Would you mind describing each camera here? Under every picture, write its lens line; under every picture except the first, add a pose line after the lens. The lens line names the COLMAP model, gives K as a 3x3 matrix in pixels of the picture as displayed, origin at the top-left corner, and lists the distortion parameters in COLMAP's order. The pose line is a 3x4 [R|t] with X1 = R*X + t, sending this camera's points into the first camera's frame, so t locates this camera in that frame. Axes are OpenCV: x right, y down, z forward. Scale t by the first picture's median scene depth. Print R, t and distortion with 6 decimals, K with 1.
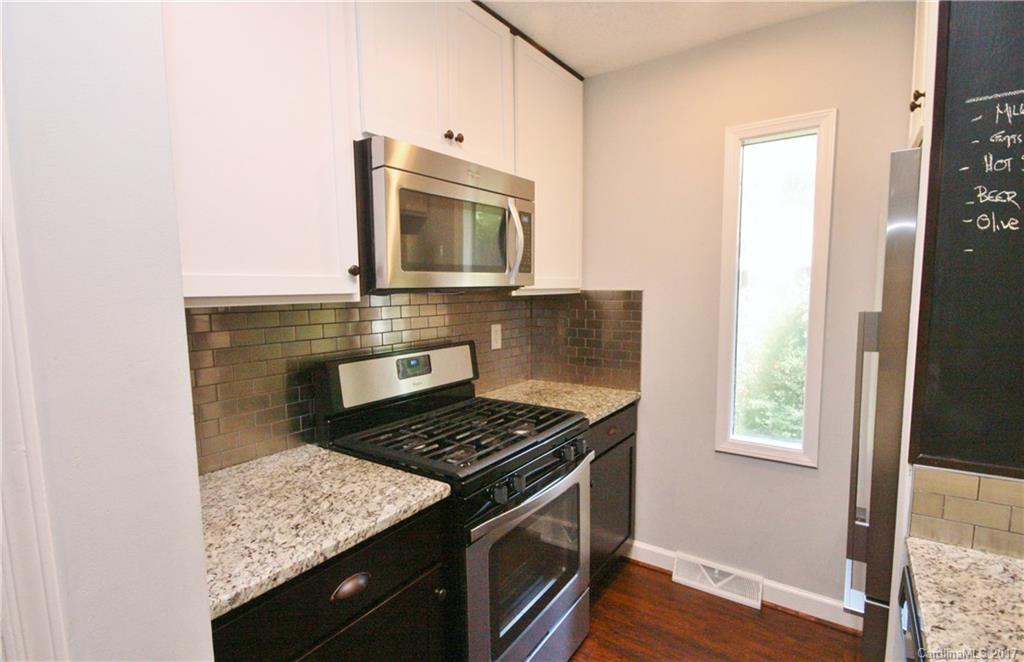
lens RADIAL K [[487.9, 0, 513.8], [0, 487.9, 342.4], [0, 0, 1]] dist [-0.000423, -0.000095]
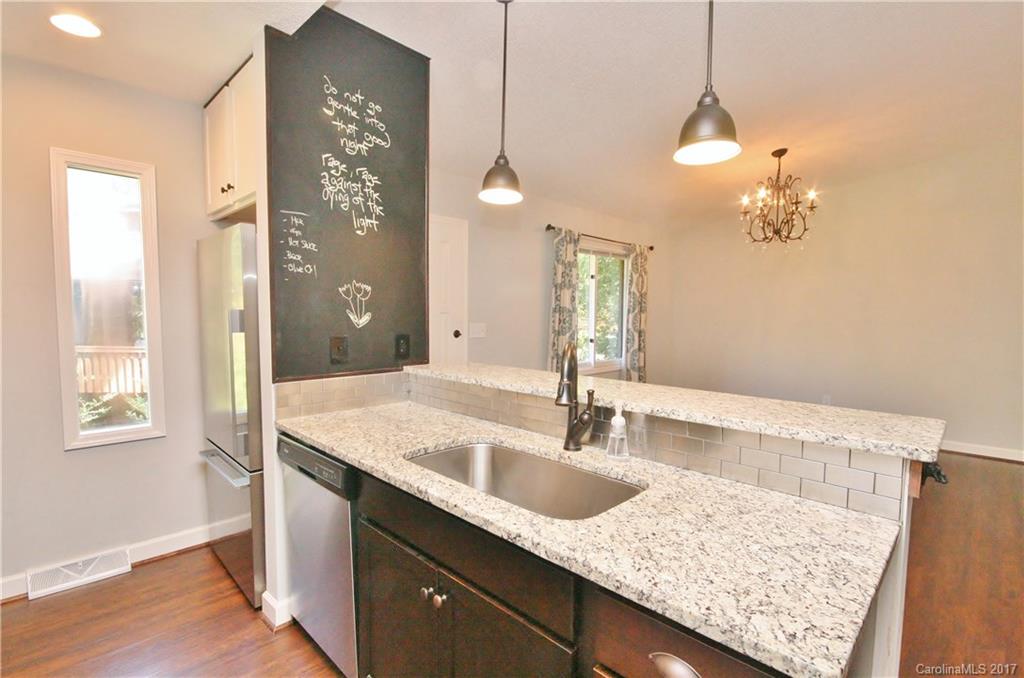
lens RADIAL K [[478.0, 0, 512.0], [0, 478.0, 339.0], [0, 0, 1]] dist [0.000620, 0.000046]
pose [[0.172484, -0.043006, 0.984073, -0.788851], [0.092631, 0.995327, 0.027262, 0.085090], [-0.980647, 0.086454, 0.175662, -0.259287]]
